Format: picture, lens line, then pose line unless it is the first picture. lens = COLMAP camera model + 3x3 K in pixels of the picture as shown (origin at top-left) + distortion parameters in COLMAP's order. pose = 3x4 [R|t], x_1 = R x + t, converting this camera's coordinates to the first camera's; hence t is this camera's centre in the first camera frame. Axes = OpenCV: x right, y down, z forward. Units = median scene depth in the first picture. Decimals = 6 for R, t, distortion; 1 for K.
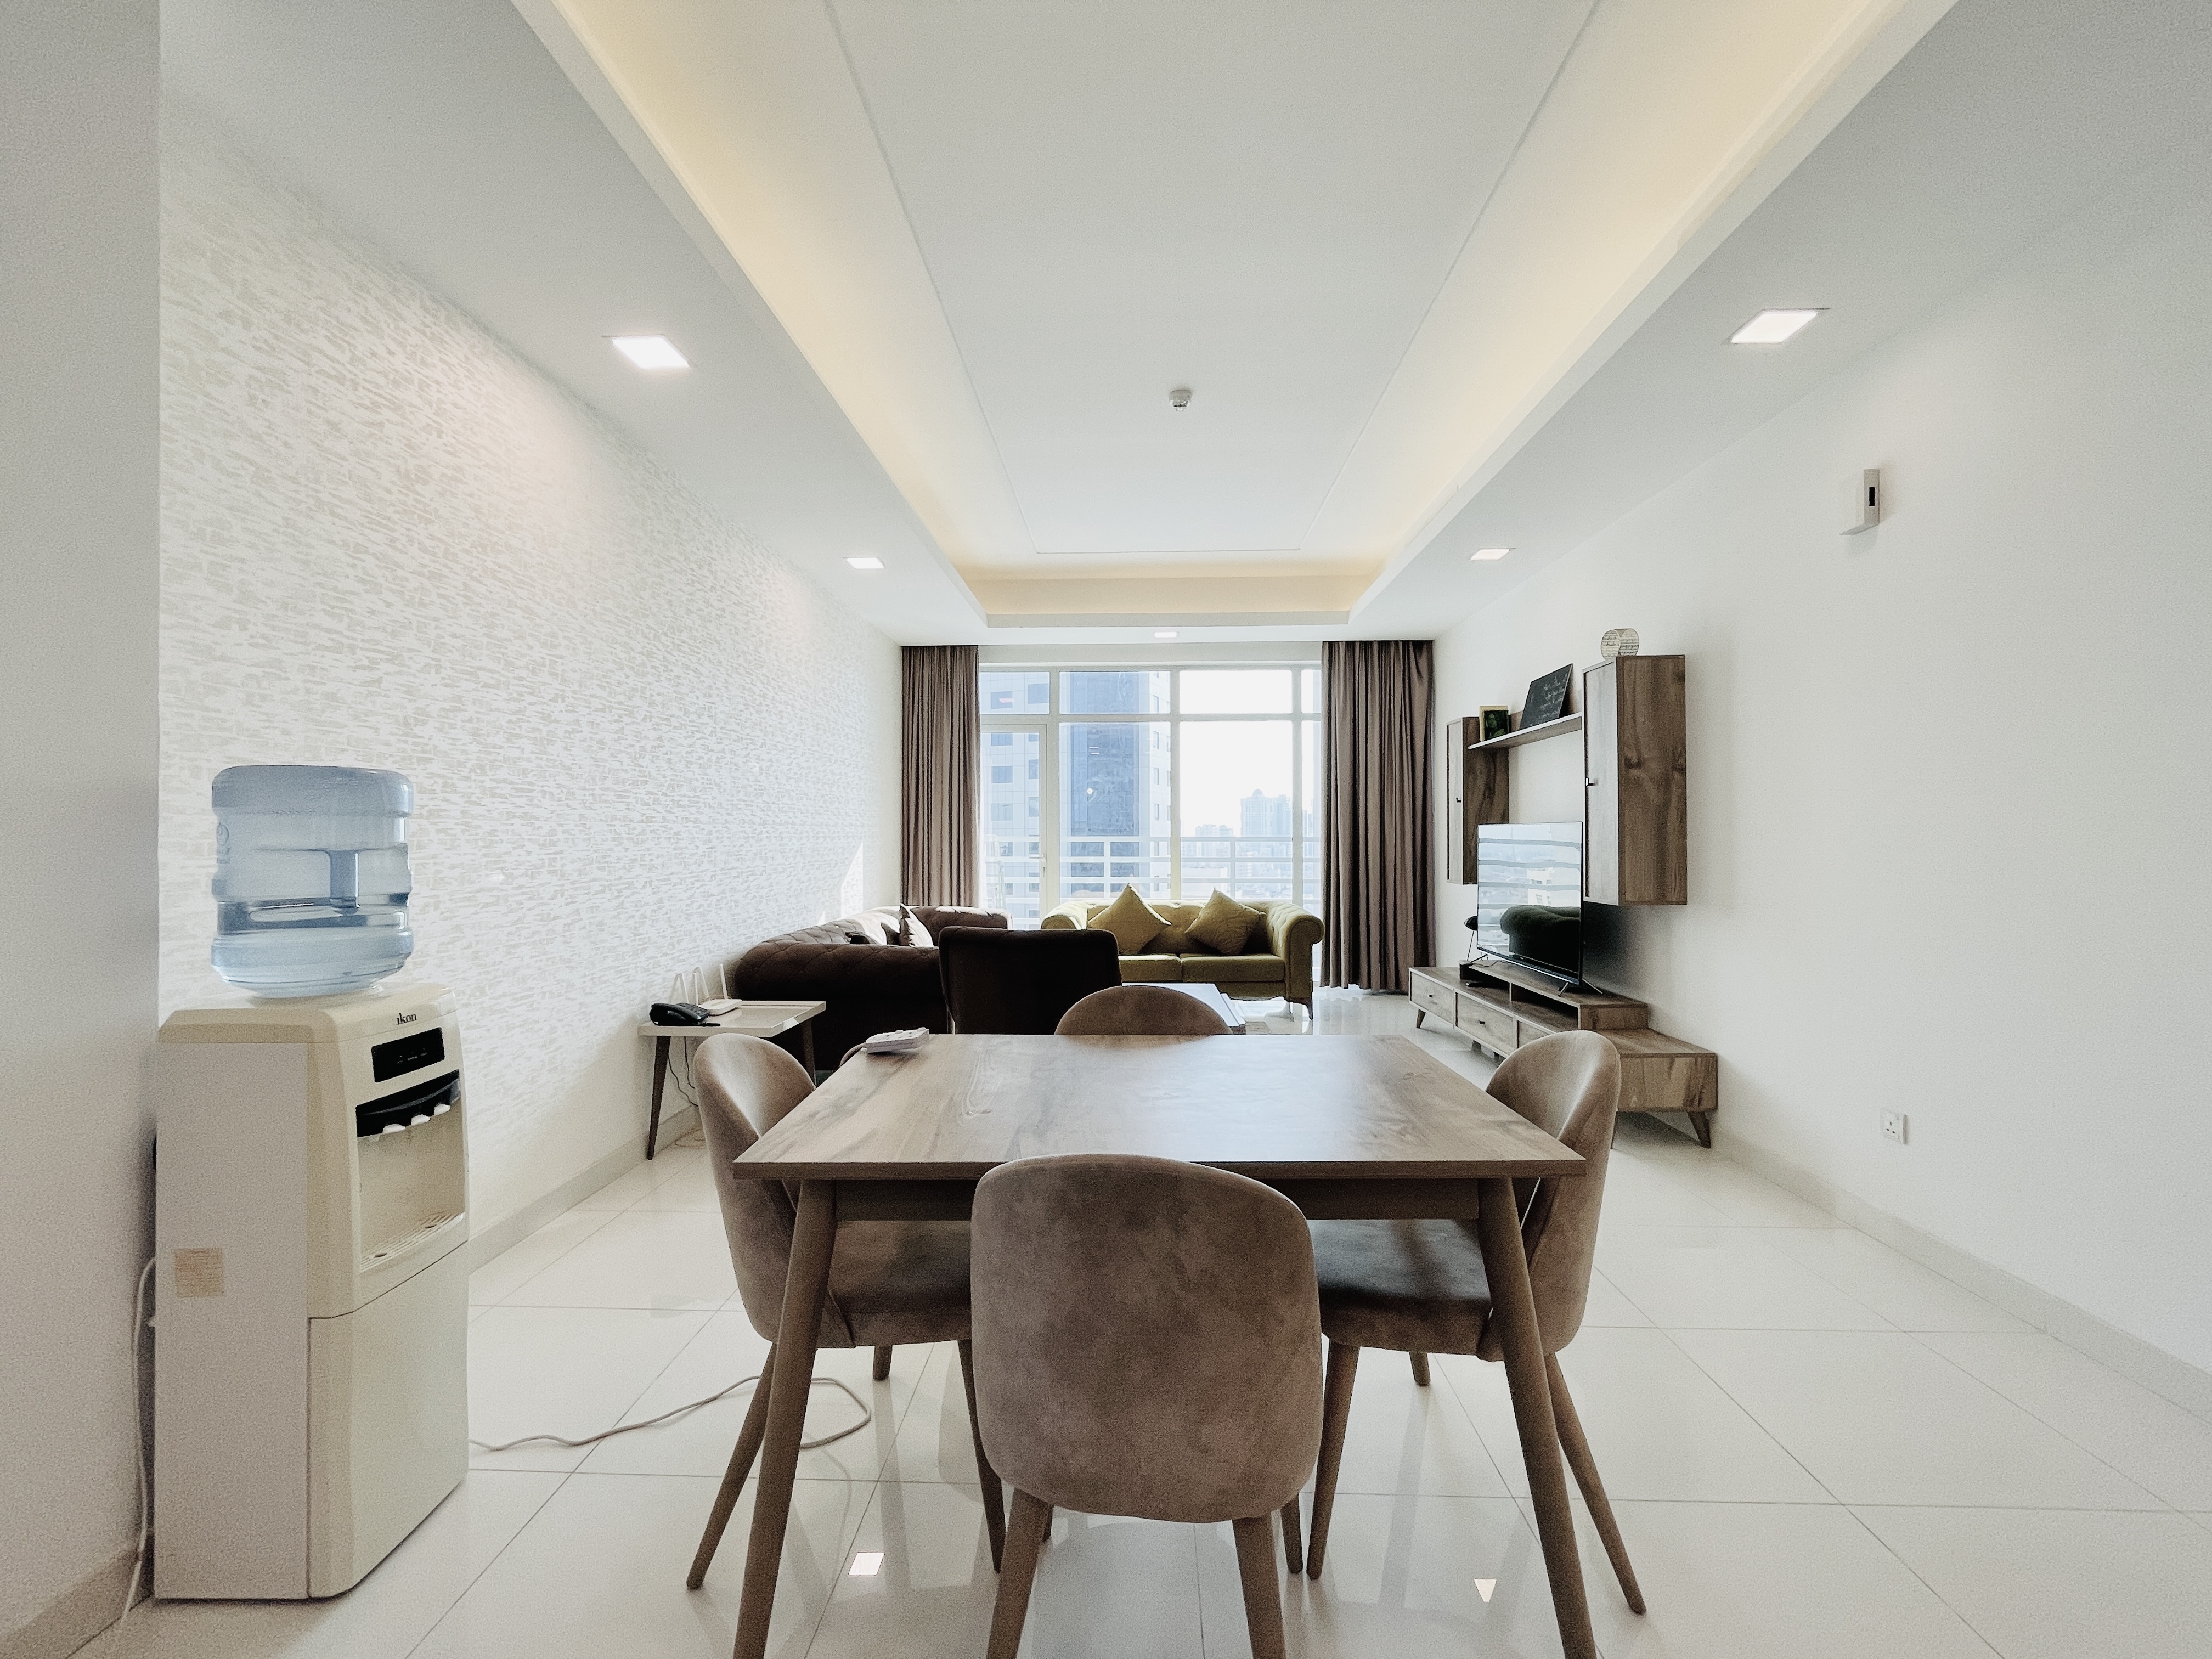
lens RADIAL K [[897.7, 0, 1106.0], [0, 897.7, 829.5], [0, 0, 1]] dist [-0.003187, -0.000199]
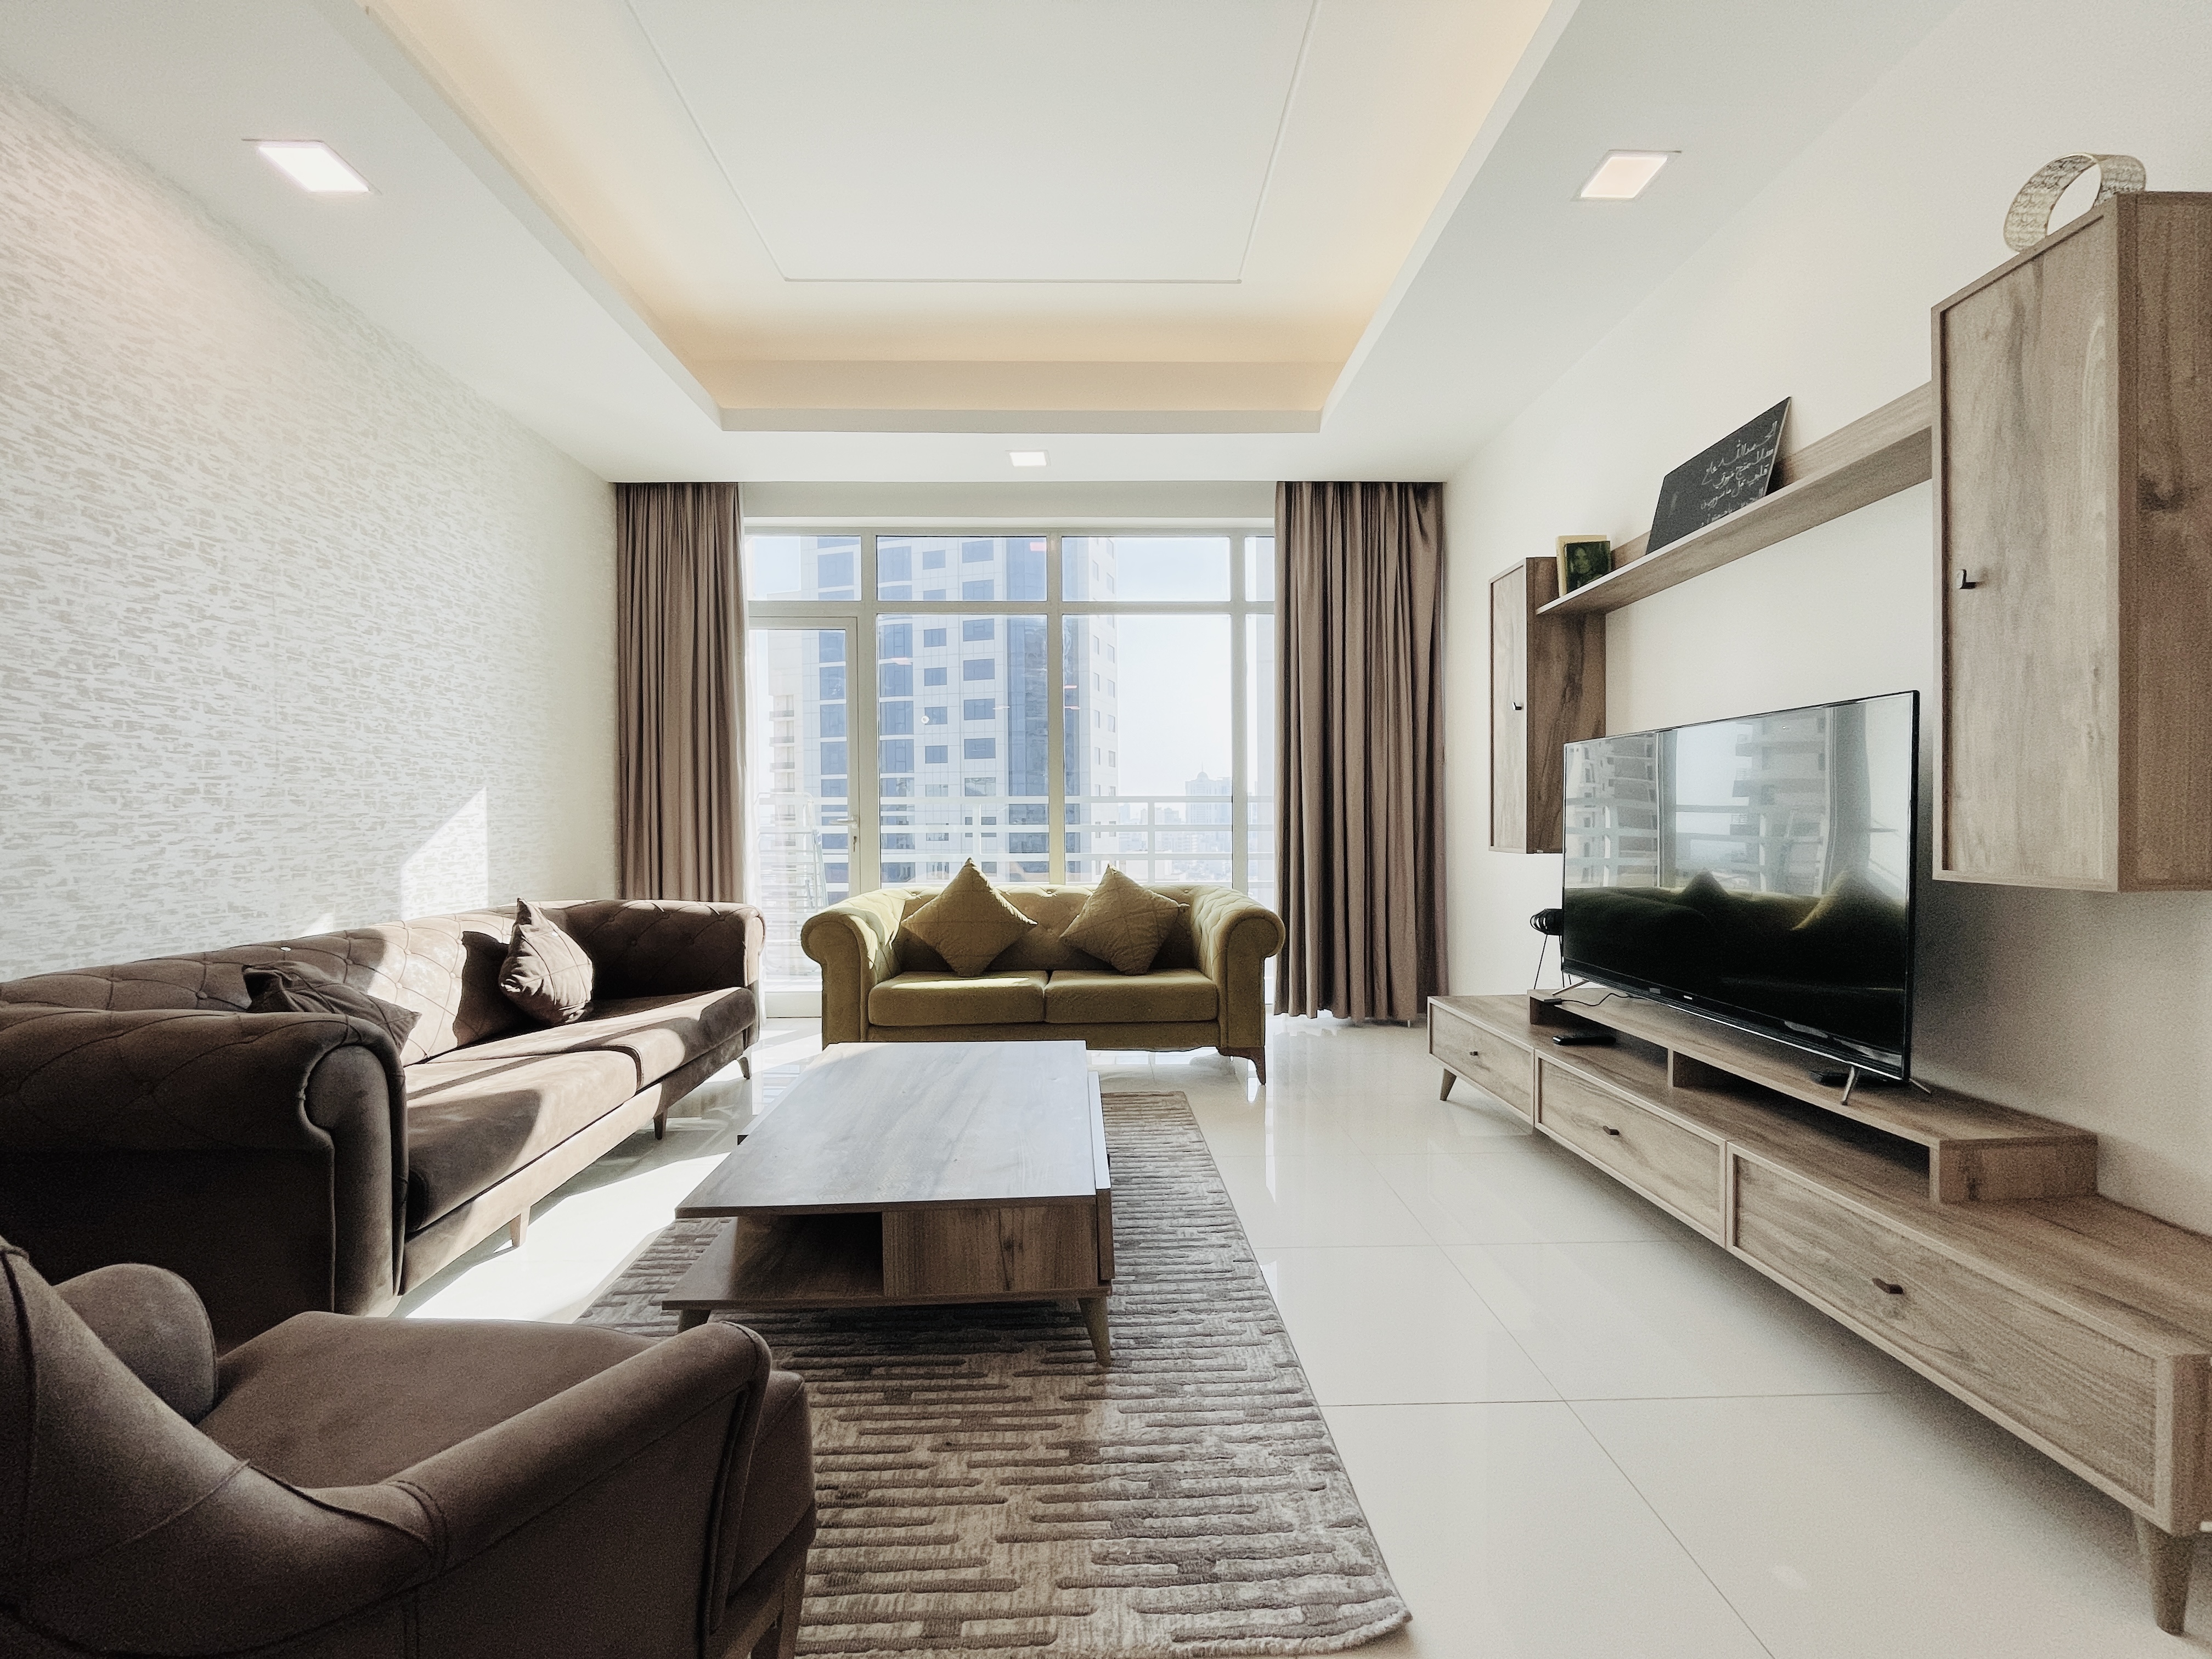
lens RADIAL K [[897.7, 0, 1106.0], [0, 897.7, 829.5], [0, 0, 1]] dist [-0.003187, -0.000199]
pose [[0.998171, -0.007296, 0.060012, 0.076970], [0.006038, 0.999758, 0.021131, 0.026018], [-0.060151, -0.020730, 0.997974, 0.352600]]
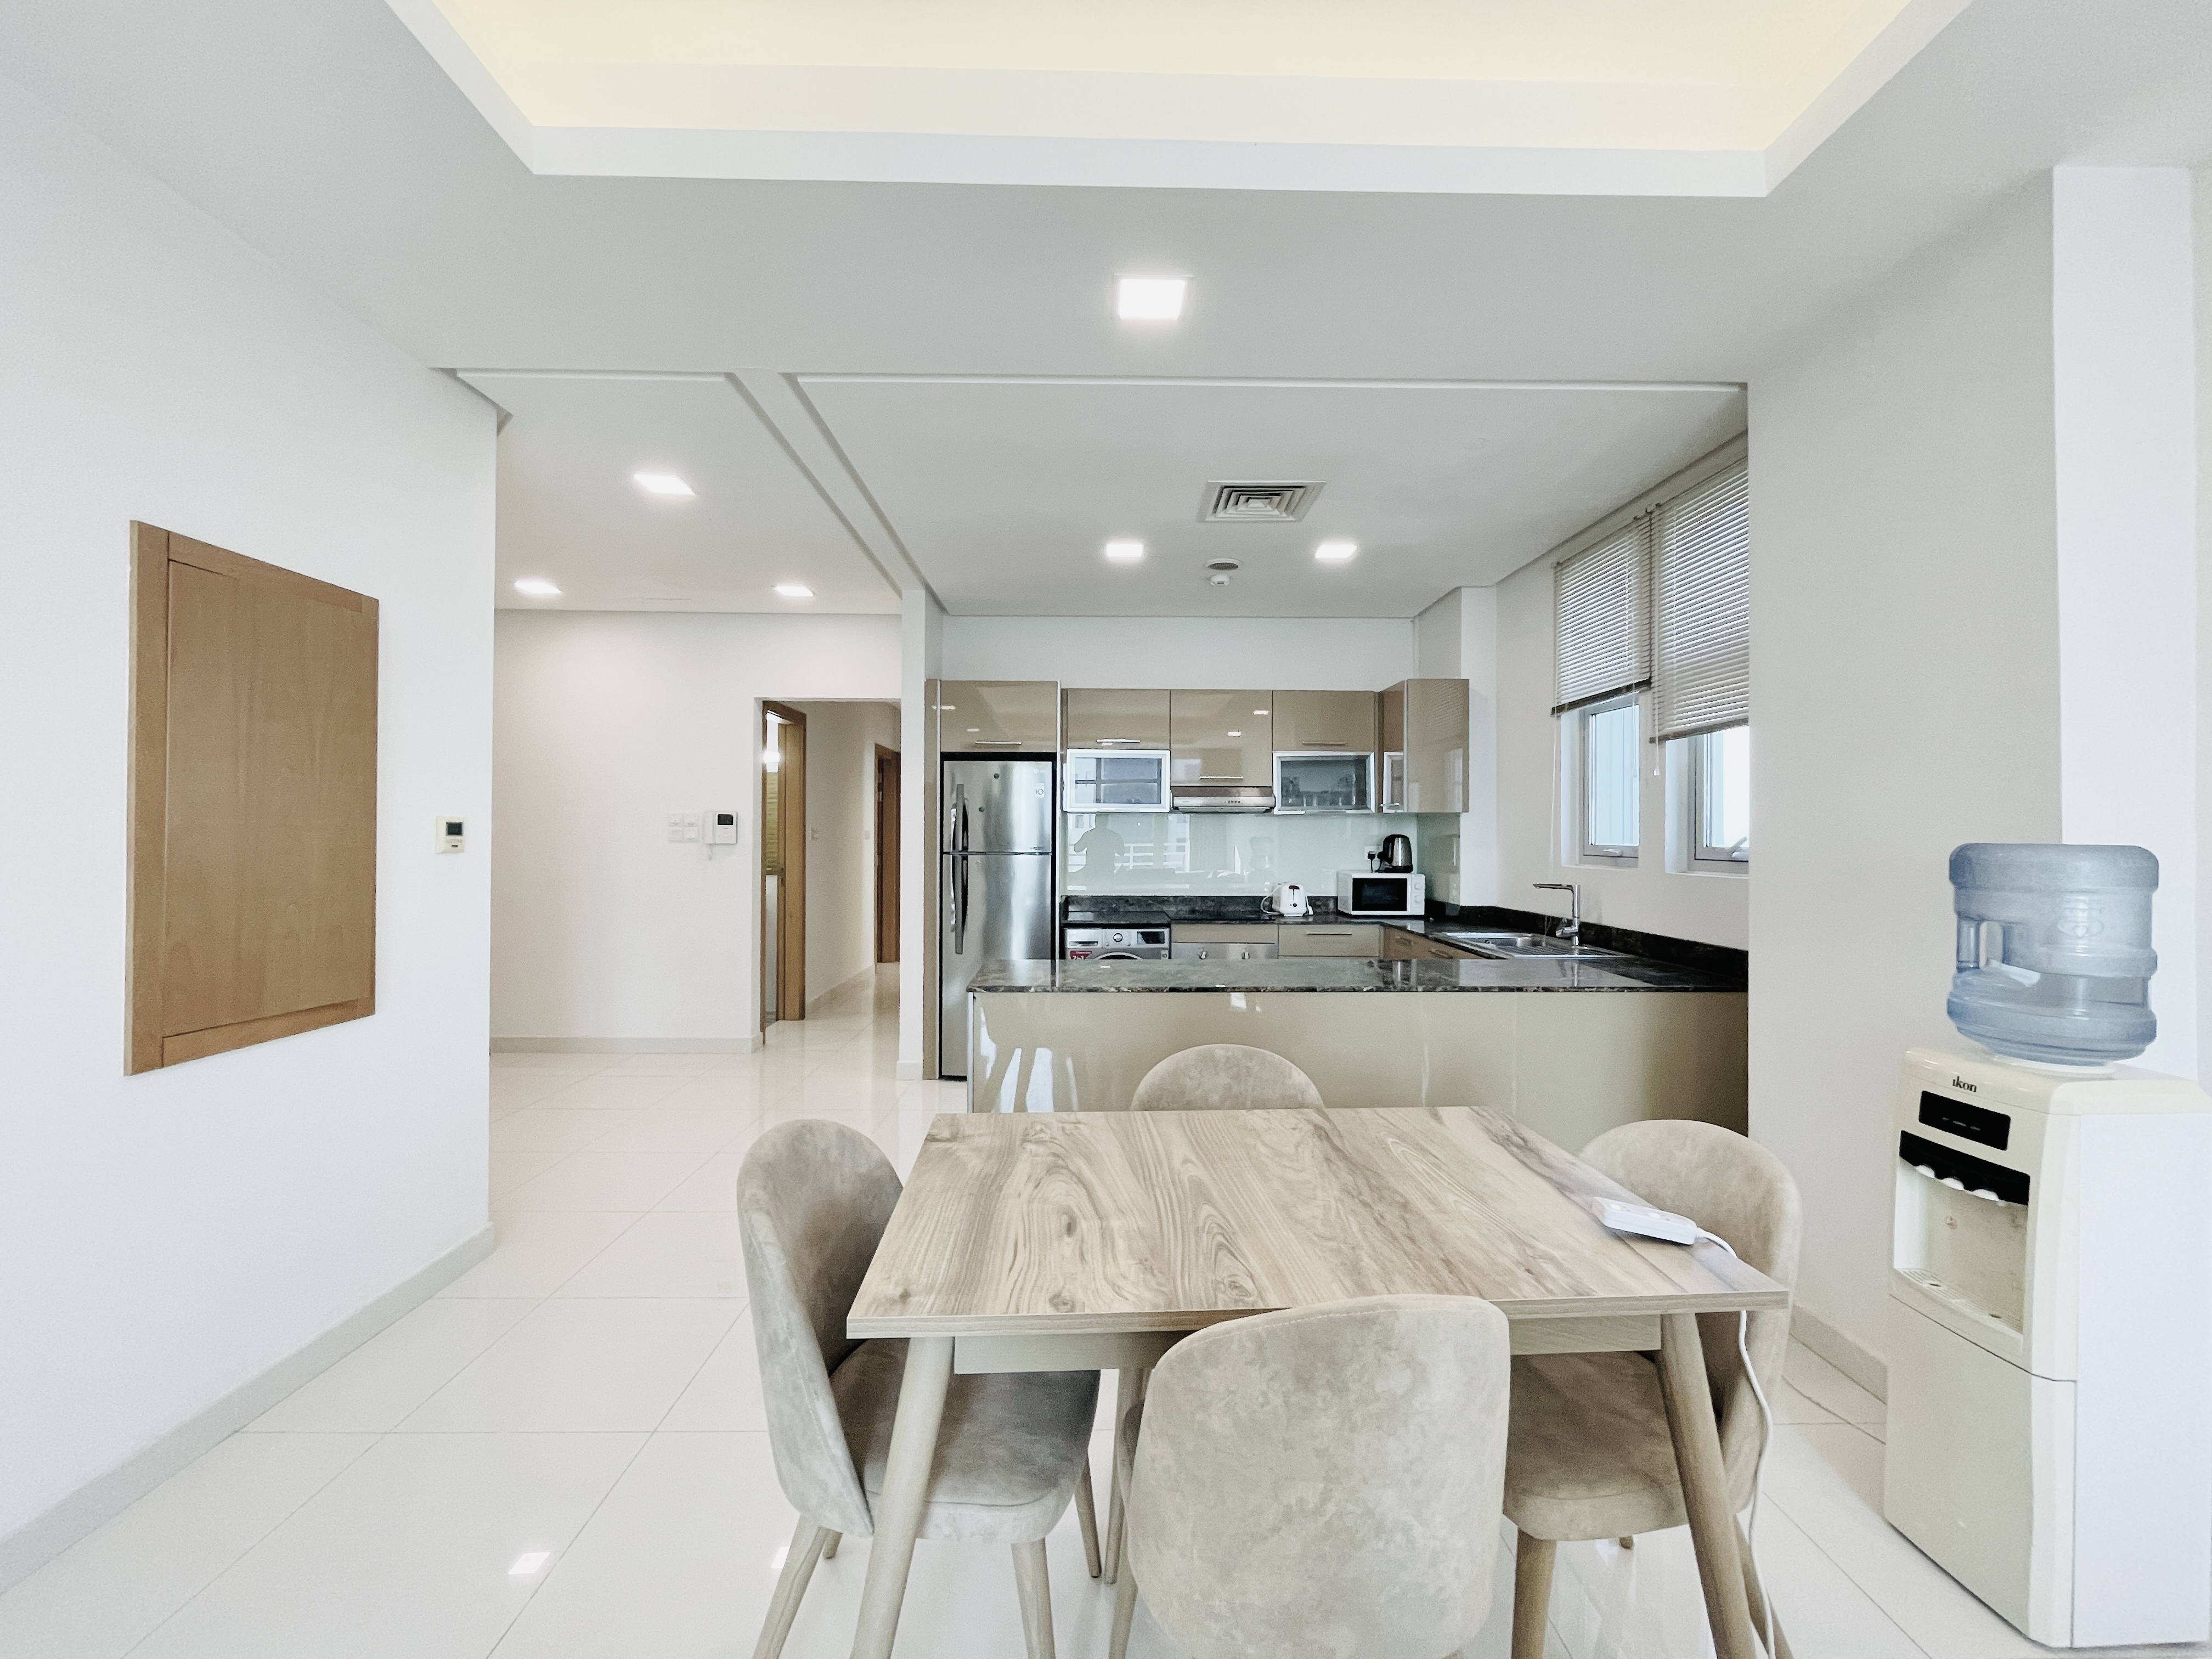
lens RADIAL K [[897.7, 0, 1106.0], [0, 897.7, 829.5], [0, 0, 1]] dist [-0.003187, -0.000199]
pose [[-0.998667, -0.003563, -0.051486, 0.807196], [-0.003132, 0.999959, -0.008444, -0.220657], [0.051514, -0.008271, -0.998638, 6.085909]]
